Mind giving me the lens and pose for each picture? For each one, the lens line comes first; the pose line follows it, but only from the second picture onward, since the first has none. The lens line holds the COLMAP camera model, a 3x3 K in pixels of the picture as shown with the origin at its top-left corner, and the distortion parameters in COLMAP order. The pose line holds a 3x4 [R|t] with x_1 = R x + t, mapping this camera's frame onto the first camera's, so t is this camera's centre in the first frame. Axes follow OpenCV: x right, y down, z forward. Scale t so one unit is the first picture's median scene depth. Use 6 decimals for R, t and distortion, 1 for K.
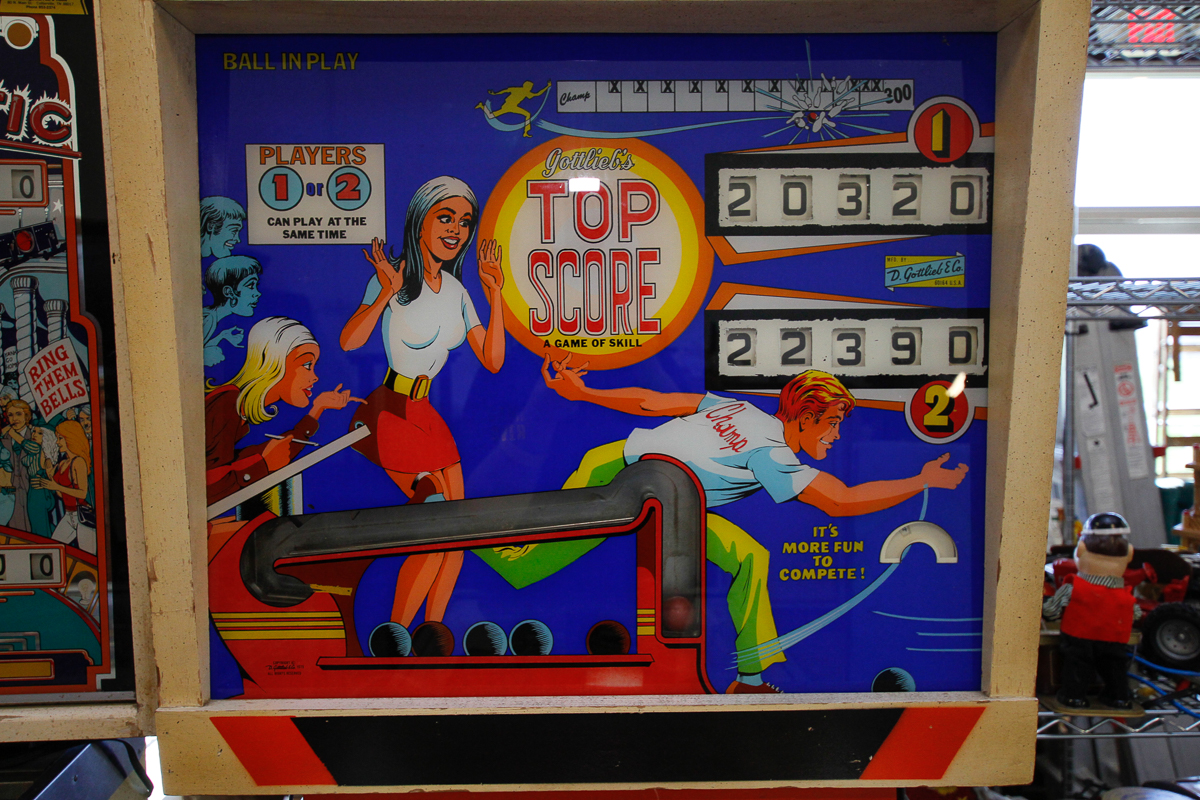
lens RADIAL K [[1037.6, 0, 600.6], [0, 1037.6, 400.2], [0, 0, 1]] dist [-0.001585, 0.037906]
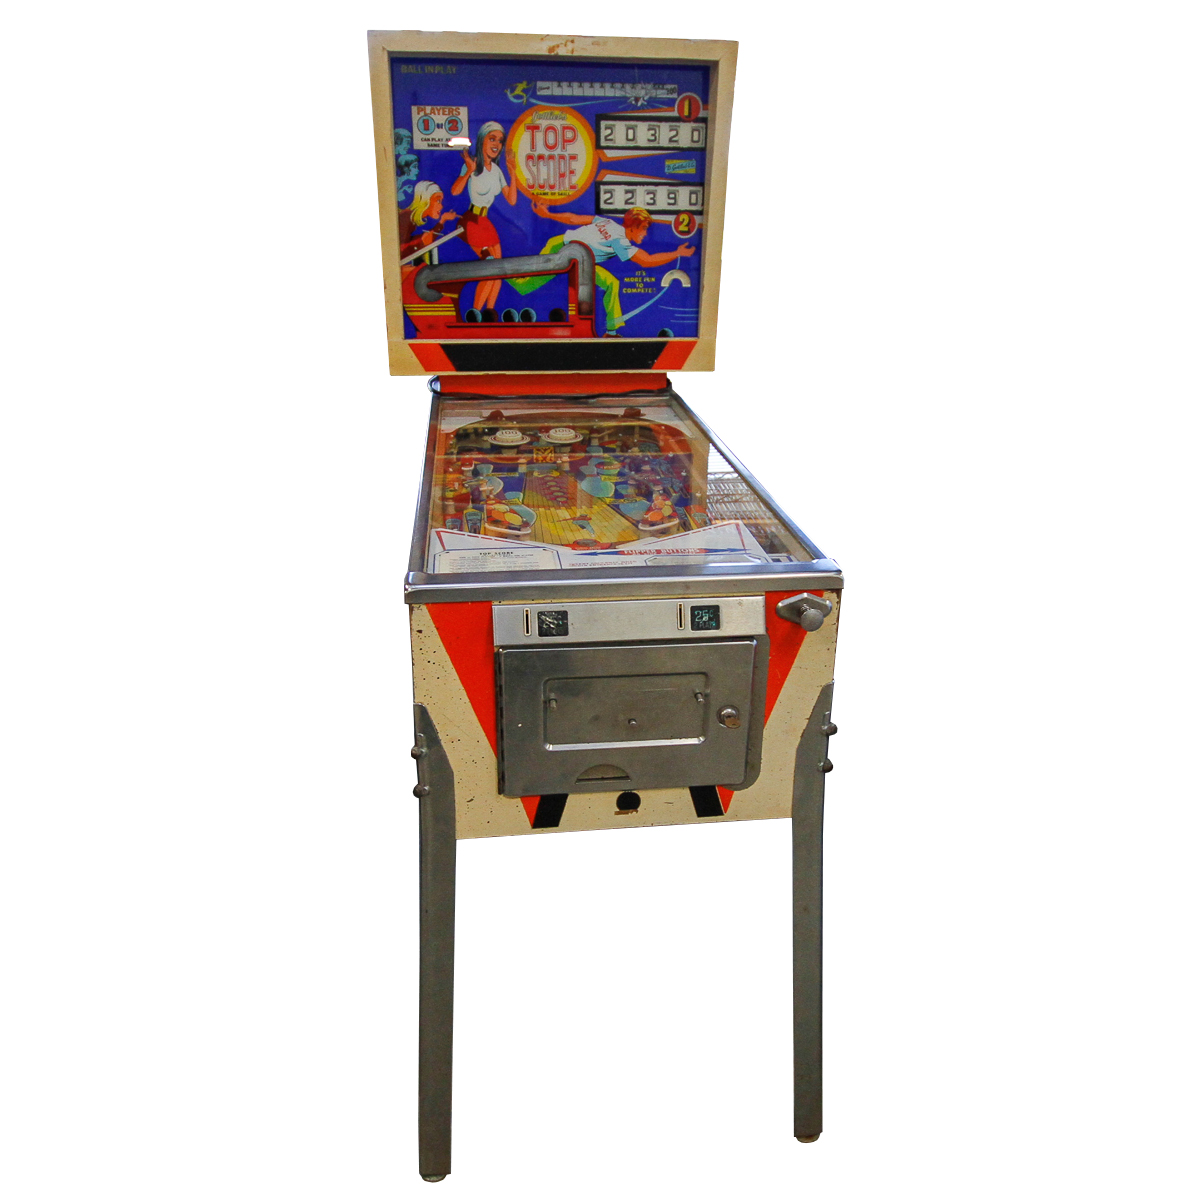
lens RADIAL K [[1018.8, 0, 605.6], [0, 1018.8, 612.7], [0, 0, 1]] dist [-0.026342, 0.019981]
pose [[0.992974, -0.028279, 0.114907, -0.189225], [-0.007888, 0.953047, 0.302720, 0.168525], [-0.118073, -0.301499, 0.946127, -1.674842]]
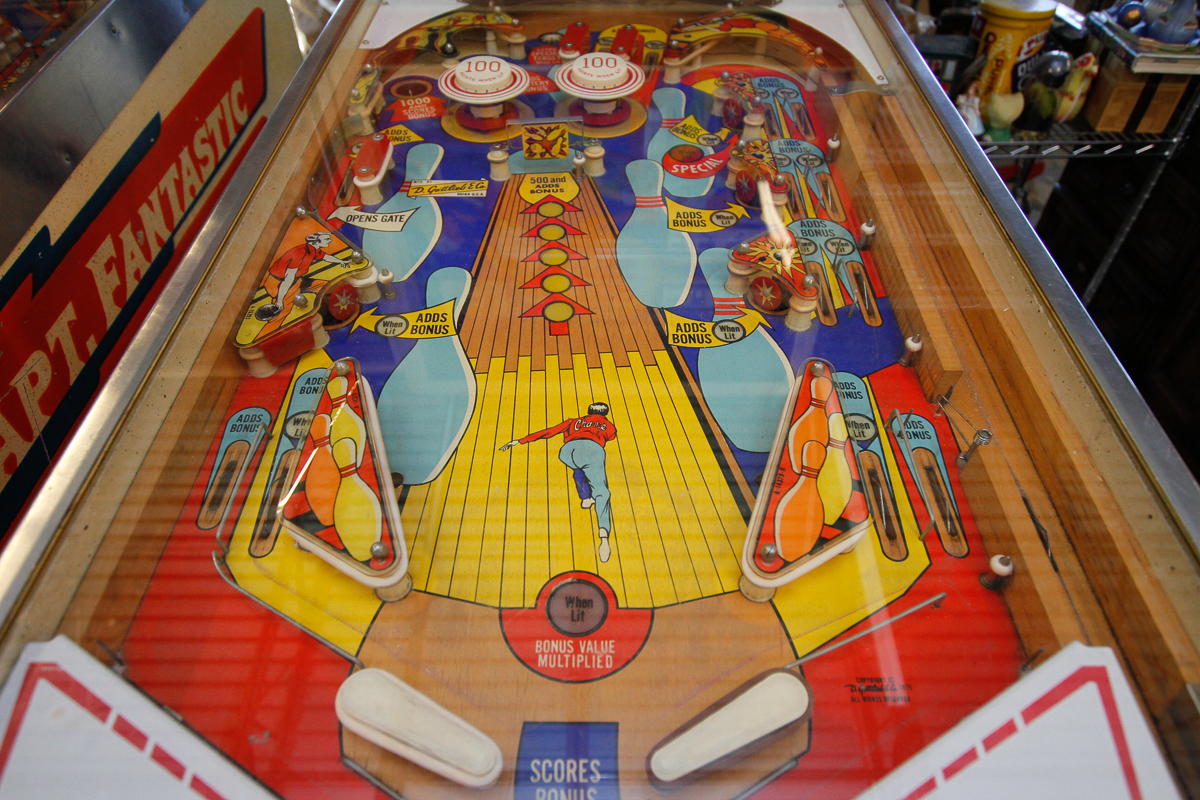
lens RADIAL K [[750.0, 0, 600.9], [0, 750.0, 413.4], [0, 0, 1]] dist [-0.009705, 0.001583]
pose [[0.999824, 0.017728, -0.006093, 0.006172], [-0.009069, 0.741881, 0.670470, 0.223425], [0.016406, -0.670297, 0.741912, -0.152466]]
